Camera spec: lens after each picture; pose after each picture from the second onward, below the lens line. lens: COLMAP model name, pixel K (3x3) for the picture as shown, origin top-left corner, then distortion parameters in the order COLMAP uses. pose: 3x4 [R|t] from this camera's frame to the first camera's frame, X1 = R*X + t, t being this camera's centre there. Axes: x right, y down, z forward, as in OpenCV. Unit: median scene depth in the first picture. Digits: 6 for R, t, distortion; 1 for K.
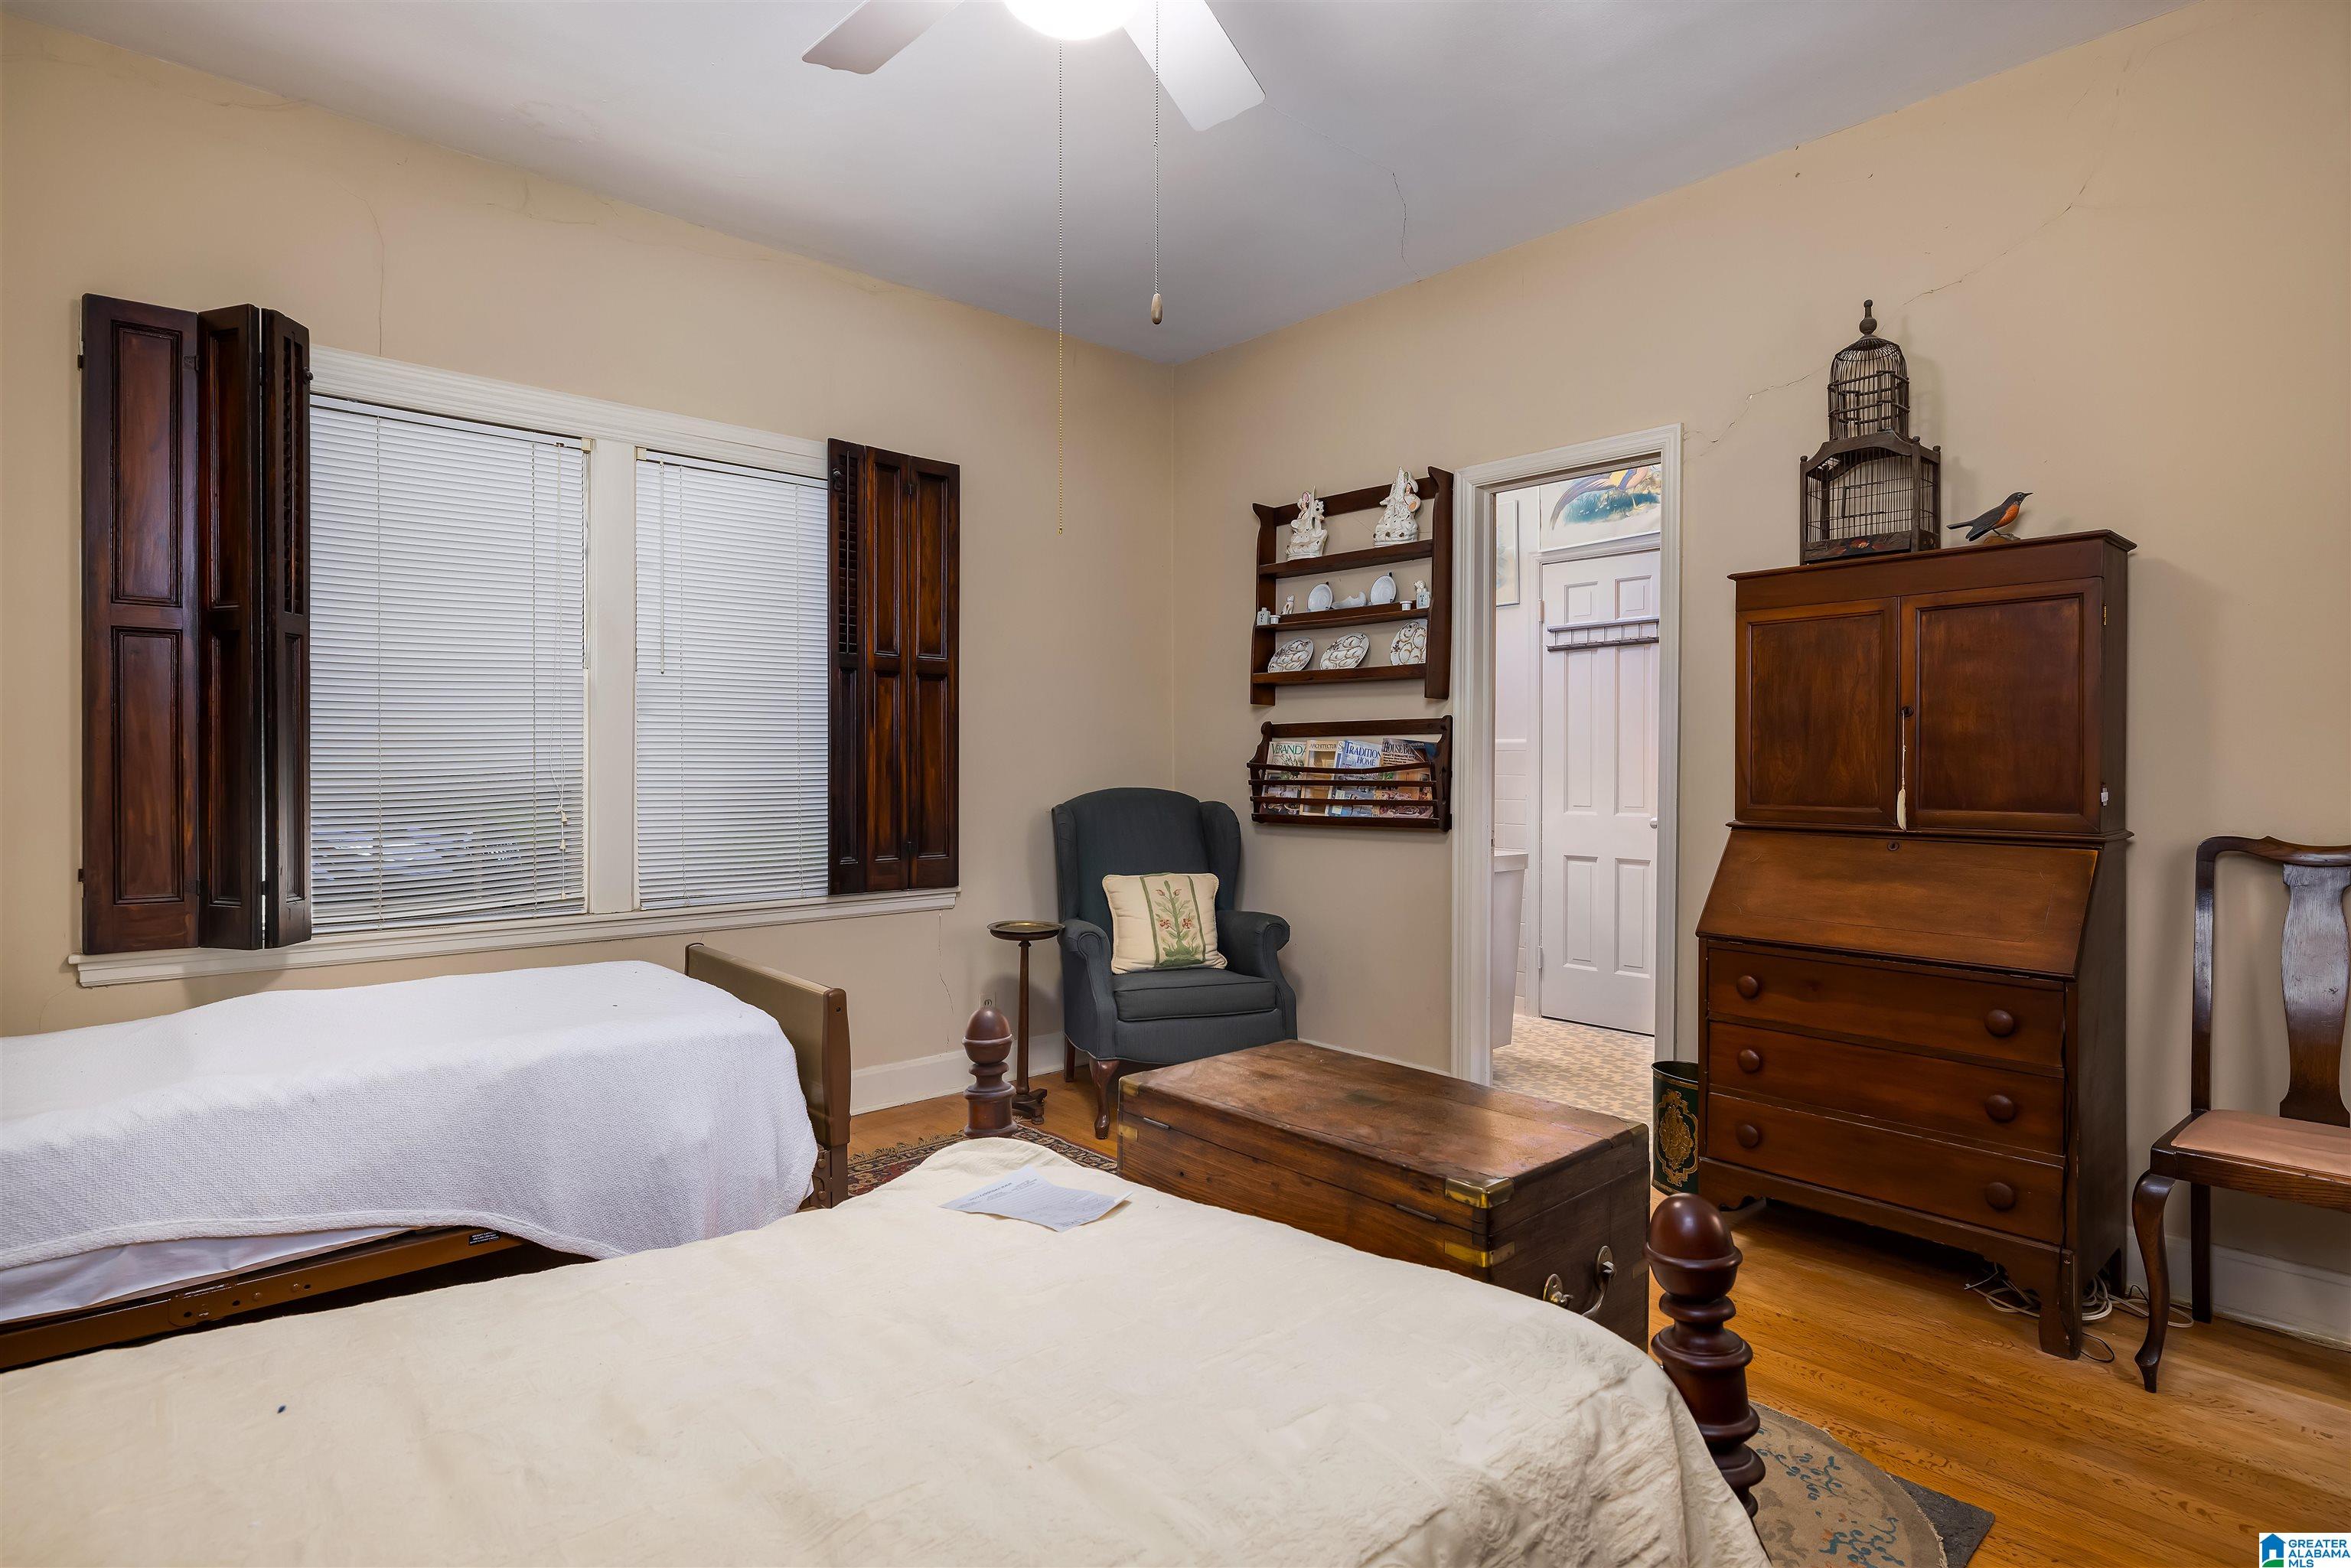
lens RADIAL K [[1209.6, 0, 1167.5], [0, 1209.6, 776.5], [0, 0, 1]] dist [-0.000976, -0.000031]
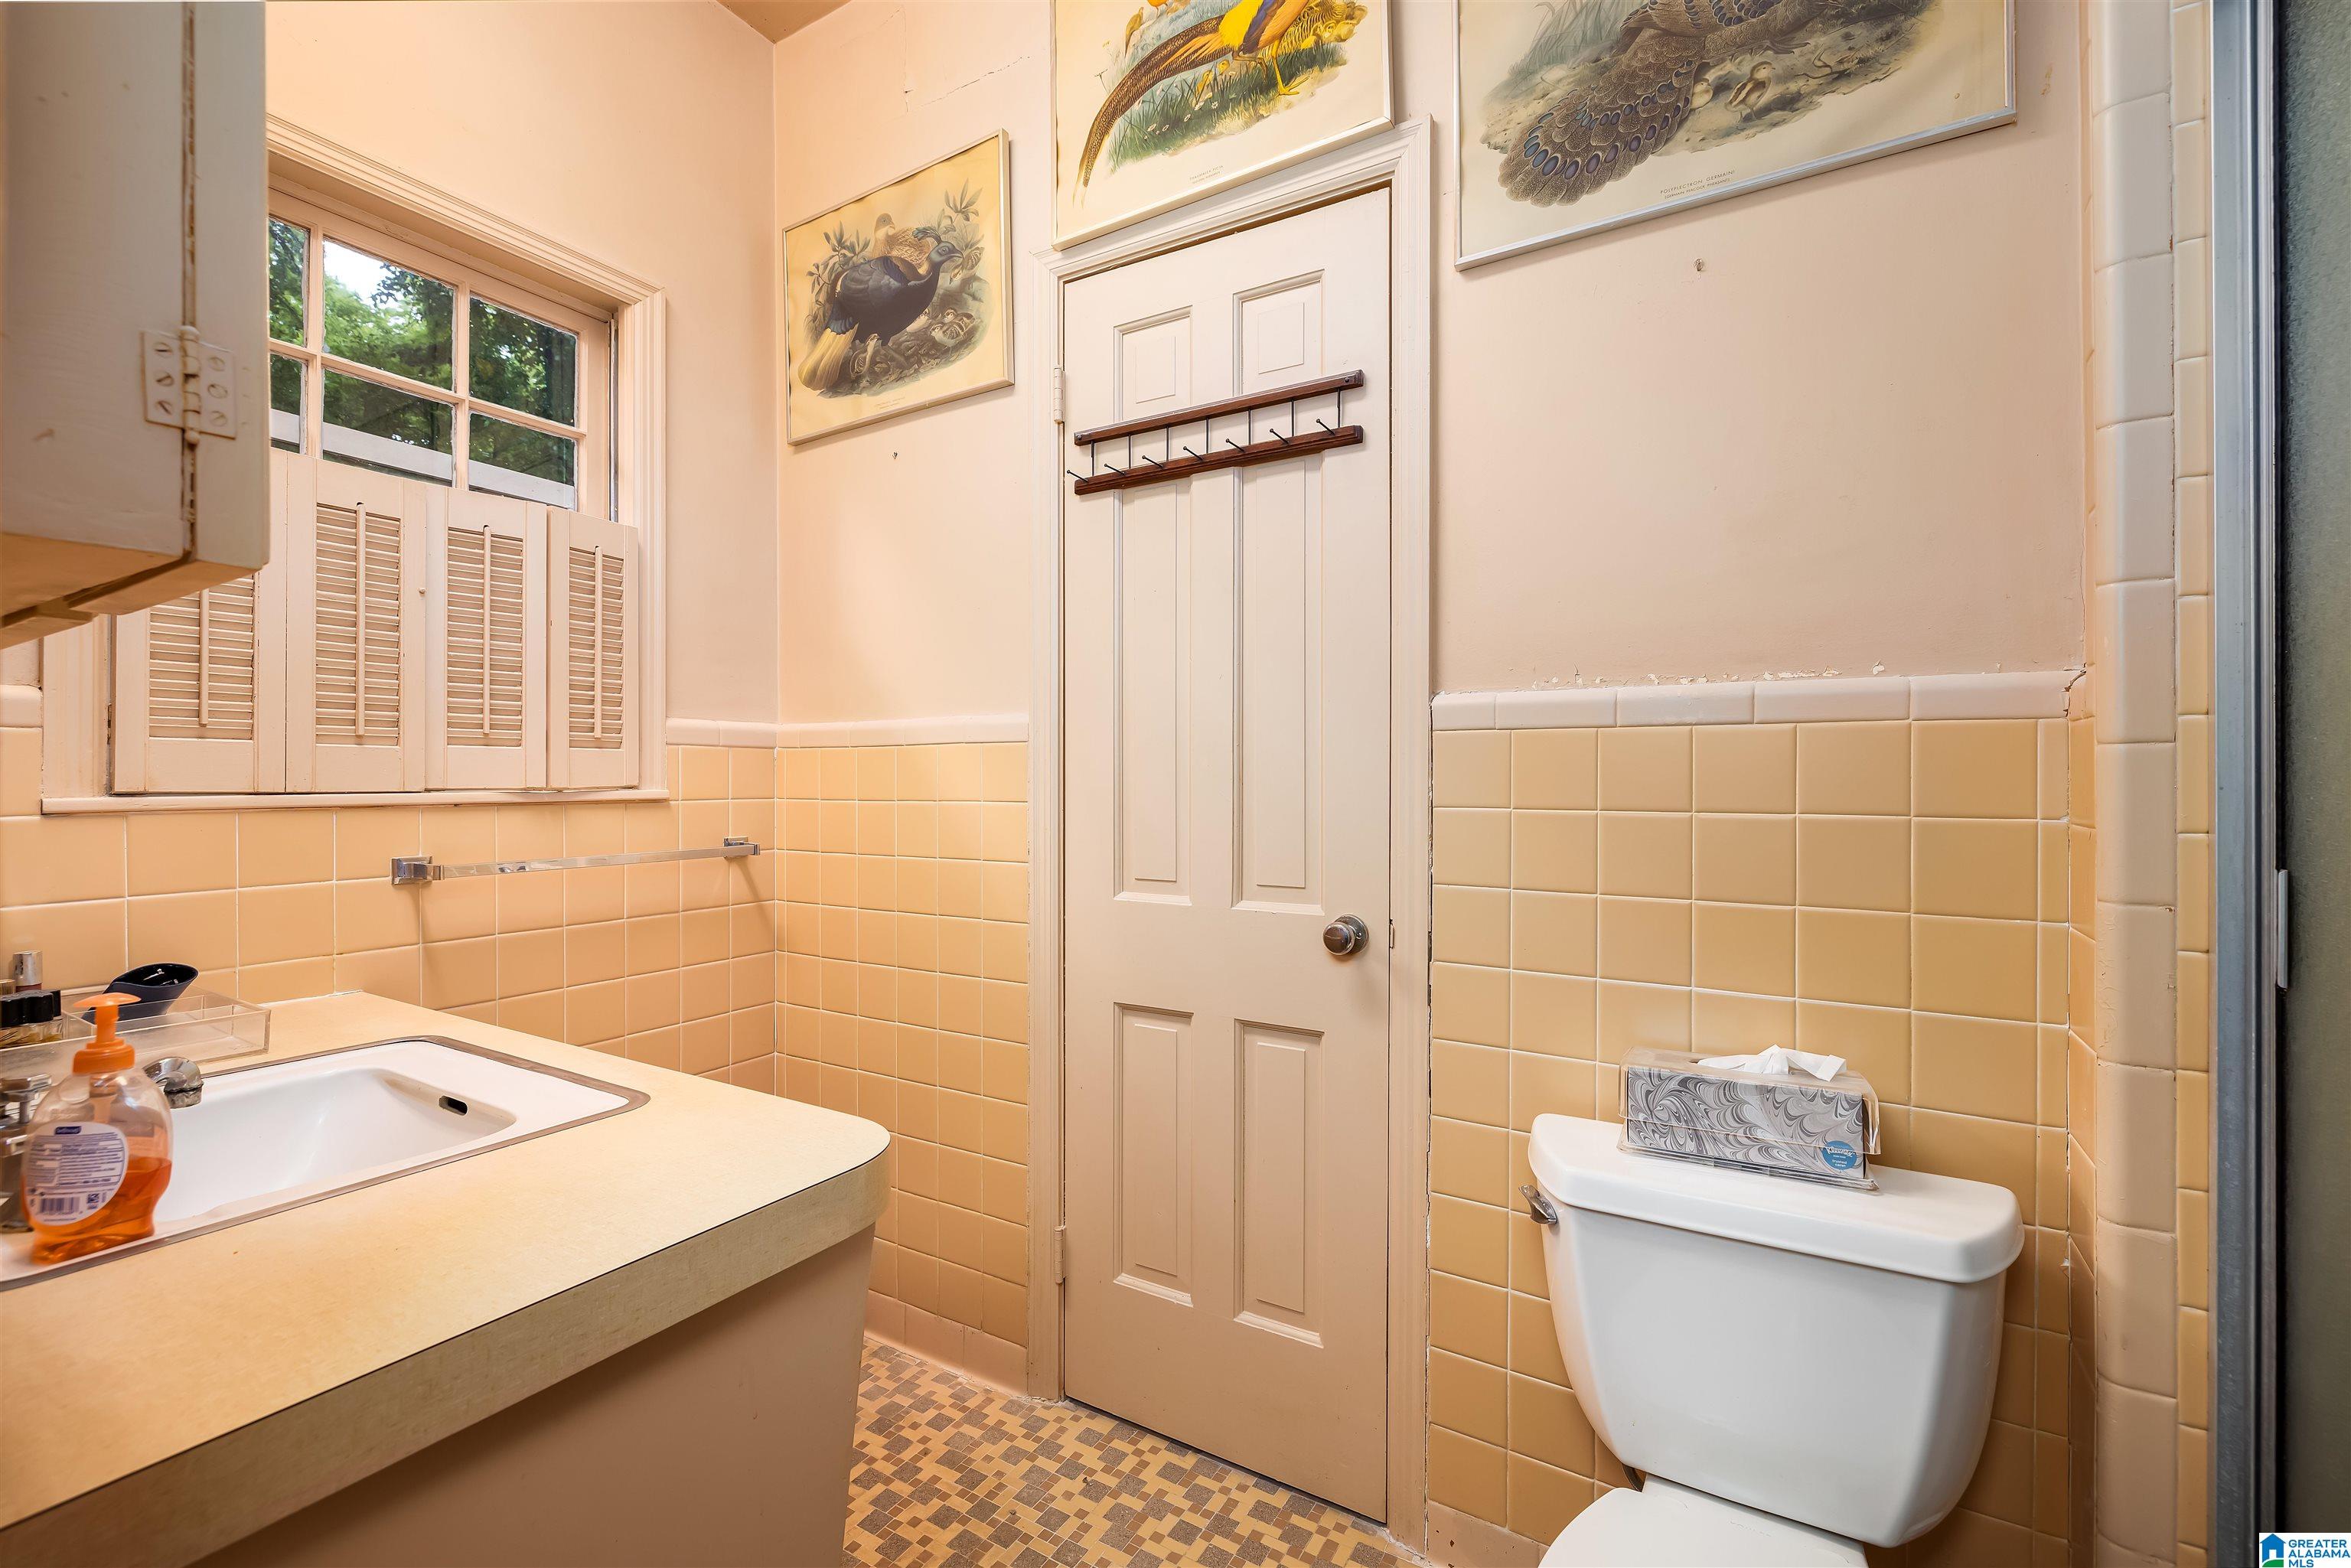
lens RADIAL K [[975.6, 0, 1180.3], [0, 975.6, 779.9], [0, 0, 1]] dist [0.001694, -0.000374]
pose [[0.955314, -0.000433, 0.295594, 0.252724], [0.003063, 0.999960, -0.008433, -0.005459], [-0.295578, 0.008962, 0.955277, 0.683596]]
